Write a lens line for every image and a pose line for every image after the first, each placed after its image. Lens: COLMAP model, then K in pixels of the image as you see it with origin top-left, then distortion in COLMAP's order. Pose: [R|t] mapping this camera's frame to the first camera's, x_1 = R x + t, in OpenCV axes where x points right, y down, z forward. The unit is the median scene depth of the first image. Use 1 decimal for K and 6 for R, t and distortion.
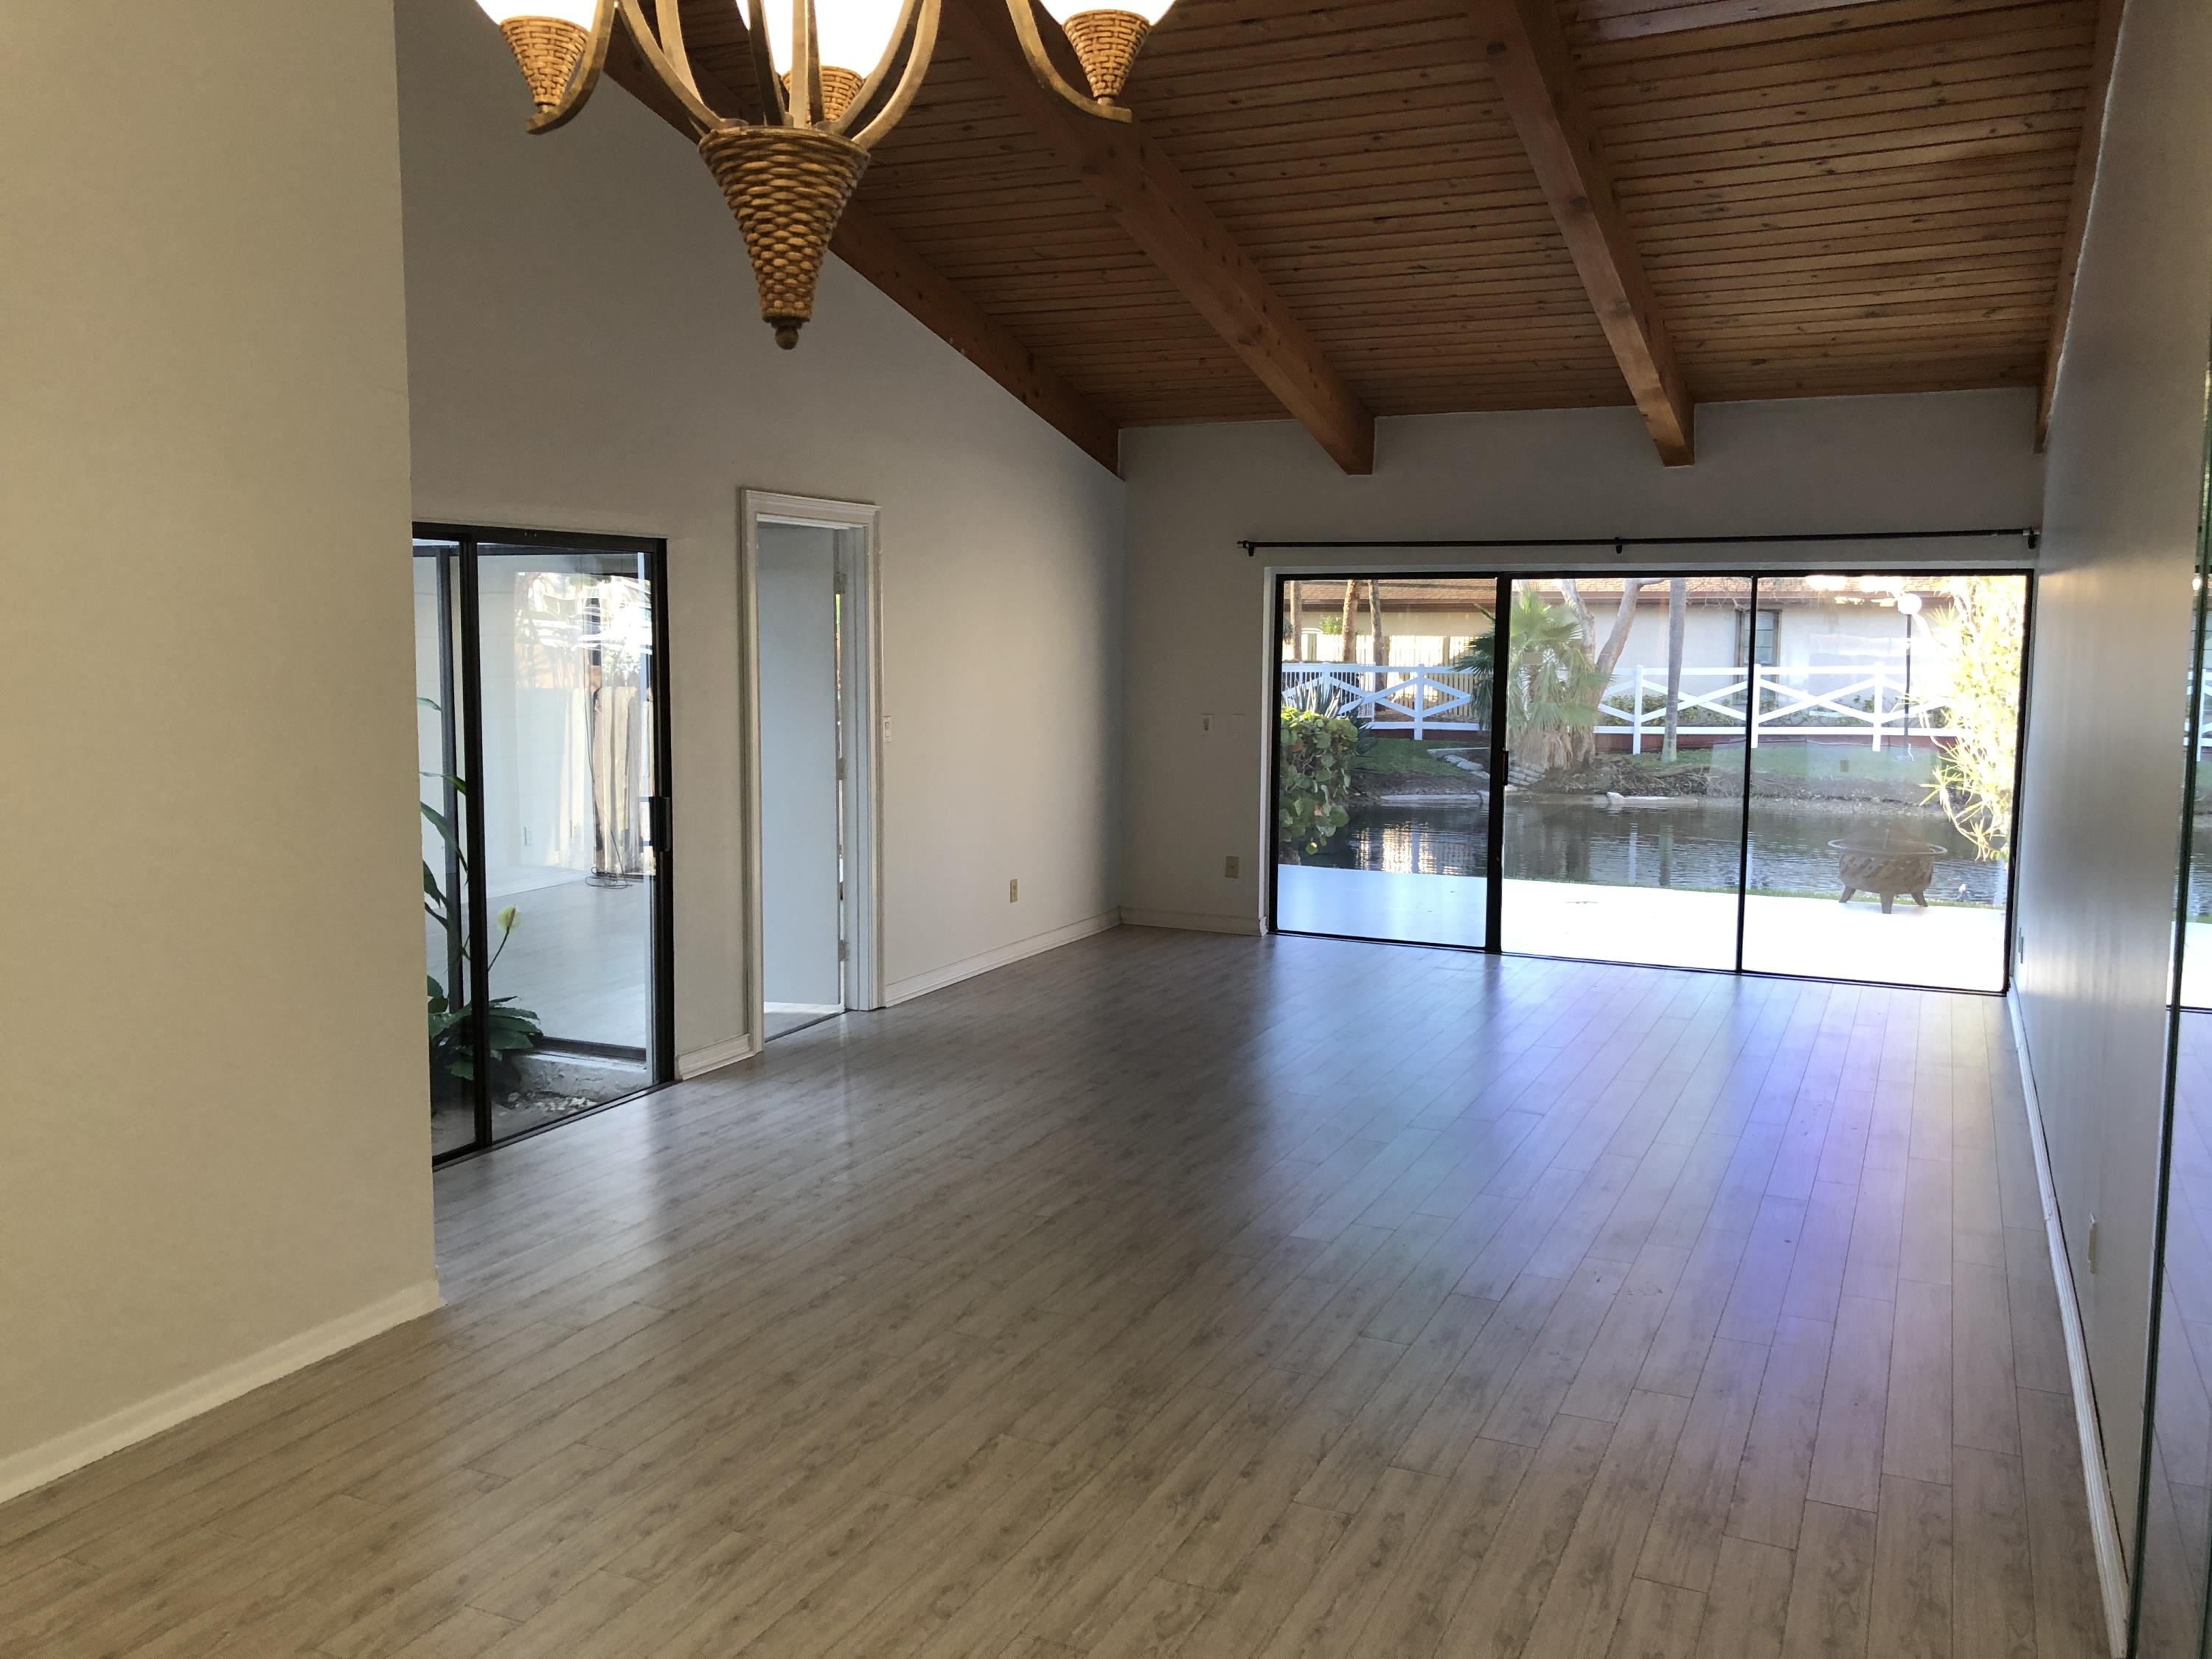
lens RADIAL K [[1813.8, 0, 1086.8], [0, 1813.8, 817.0], [0, 0, 1]] dist [0.032863, -0.032284]
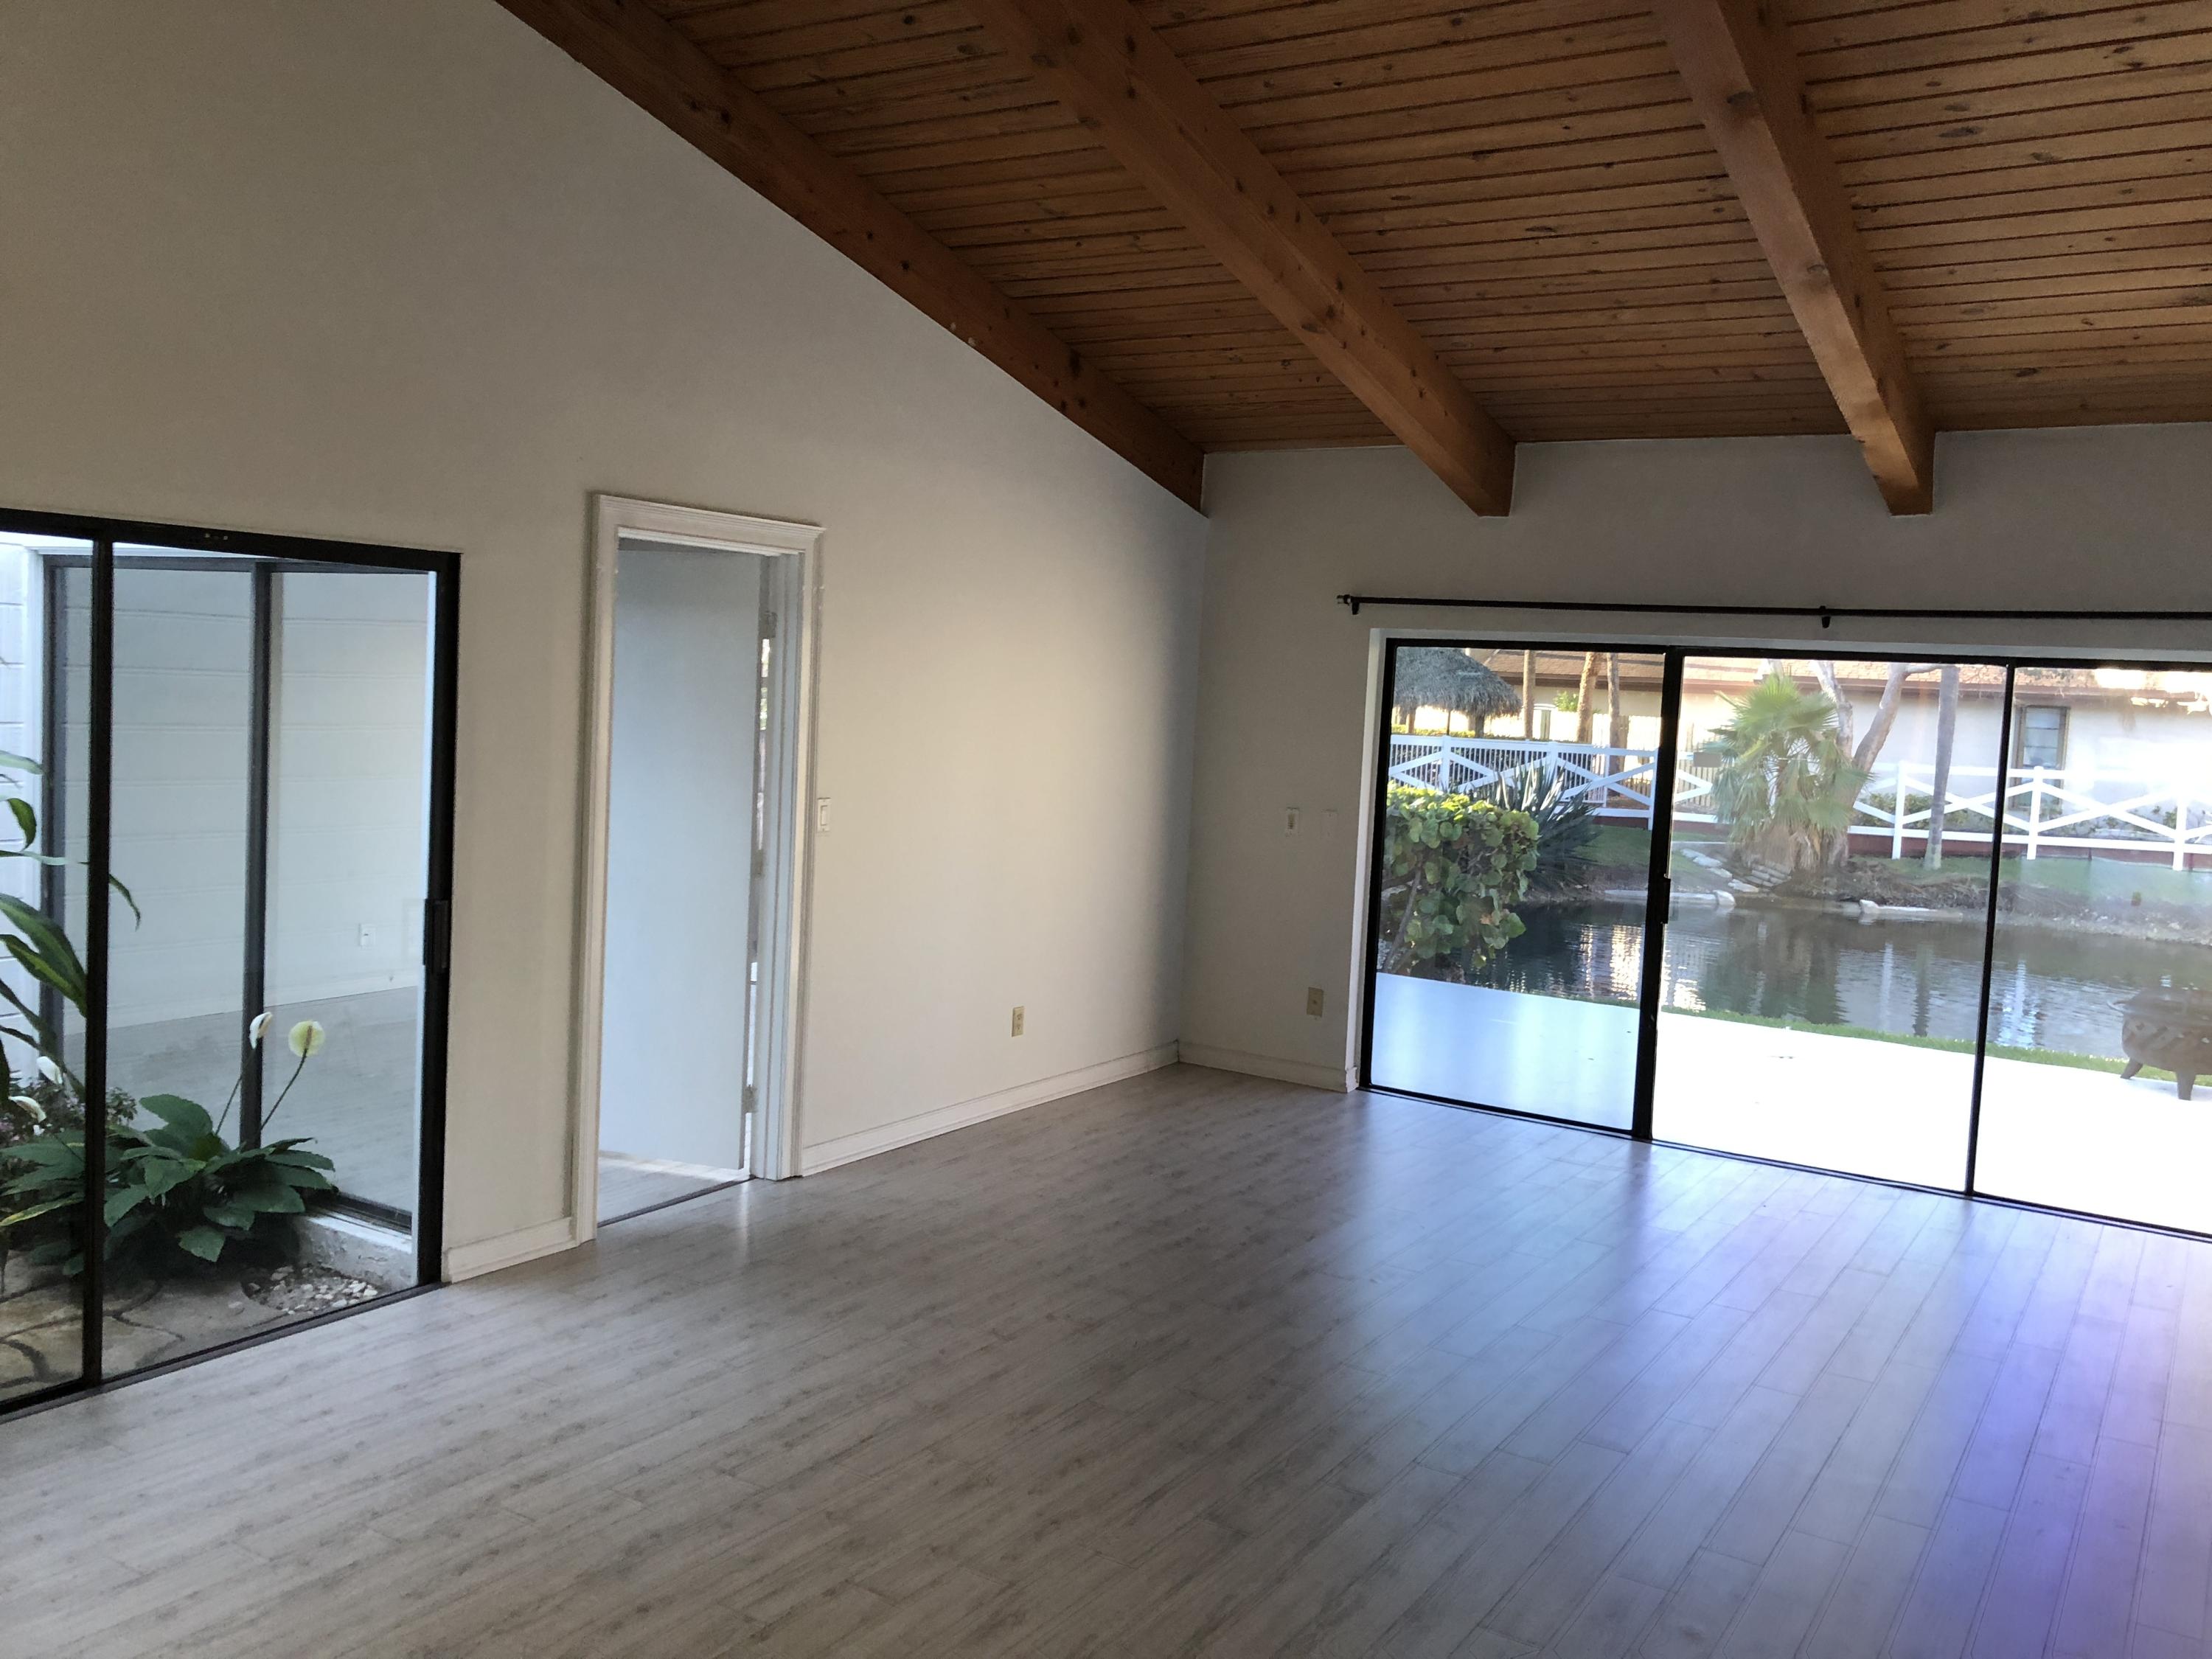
lens RADIAL K [[1813.8, 0, 1117.9], [0, 1813.8, 819.5], [0, 0, 1]] dist [0.032863, -0.032284]
pose [[0.991870, 0.050643, -0.116740, 0.085864], [-0.054368, 0.998101, -0.028945, -0.025436], [0.115052, 0.035057, 0.992741, 0.200044]]
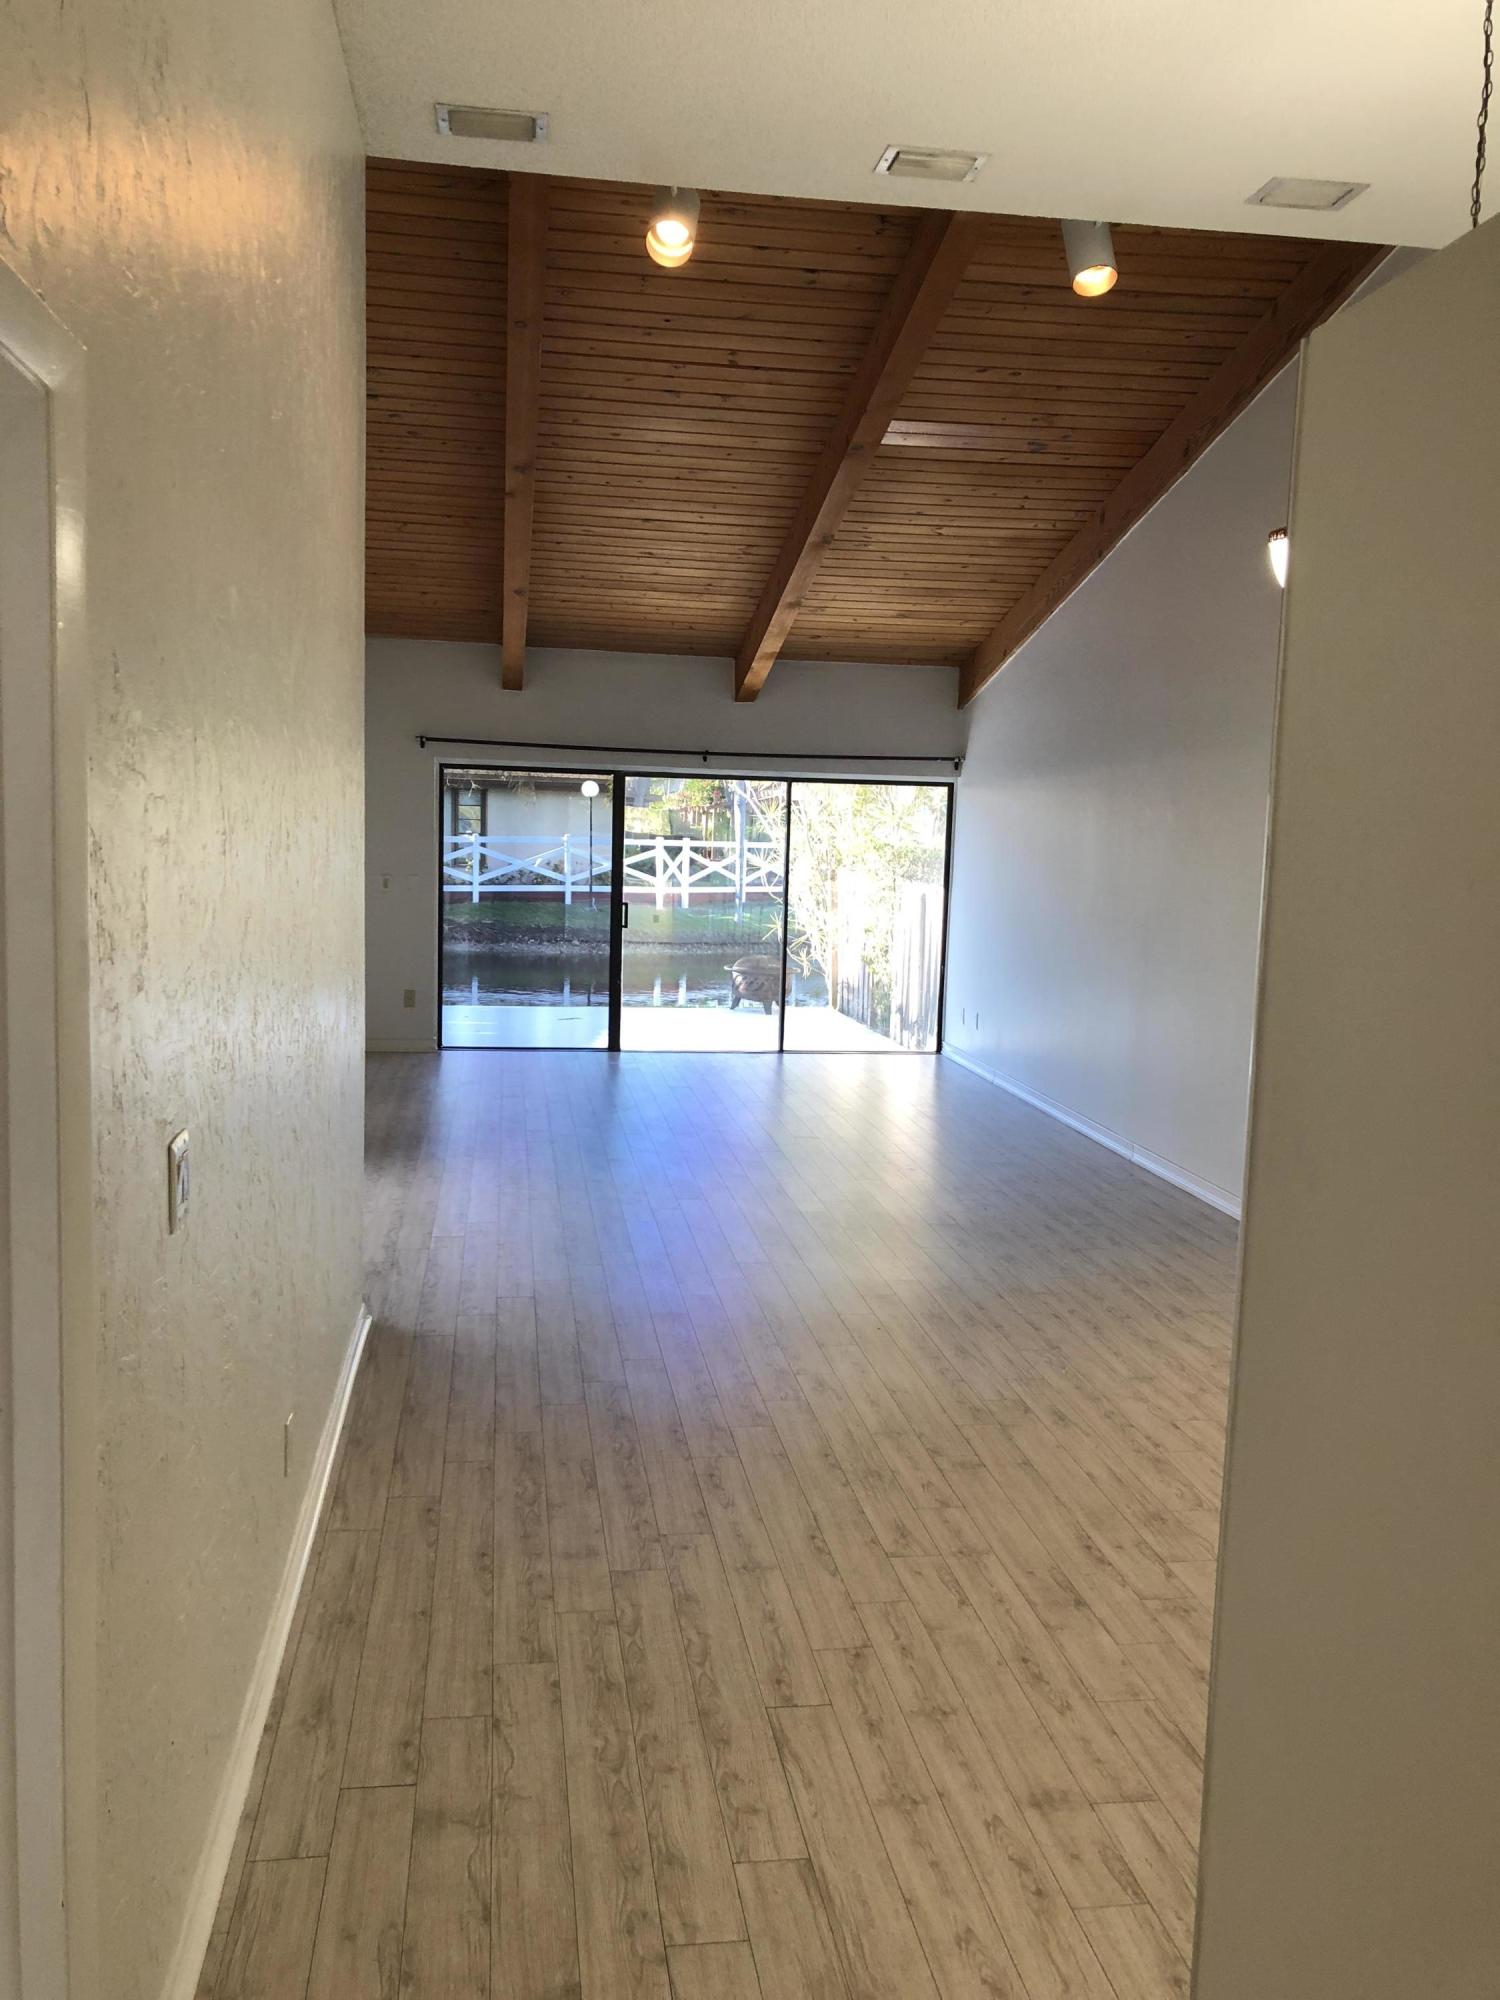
lens RADIAL K [[1640.0, 0, 748.8], [0, 1640.0, 1009.8], [0, 0, 1]] dist [0.032863, -0.032284]
pose [[0.830809, -0.046646, 0.554599, -0.362683], [0.032490, 0.998847, 0.035339, 0.003574], [-0.555608, -0.011341, 0.831367, -0.070879]]
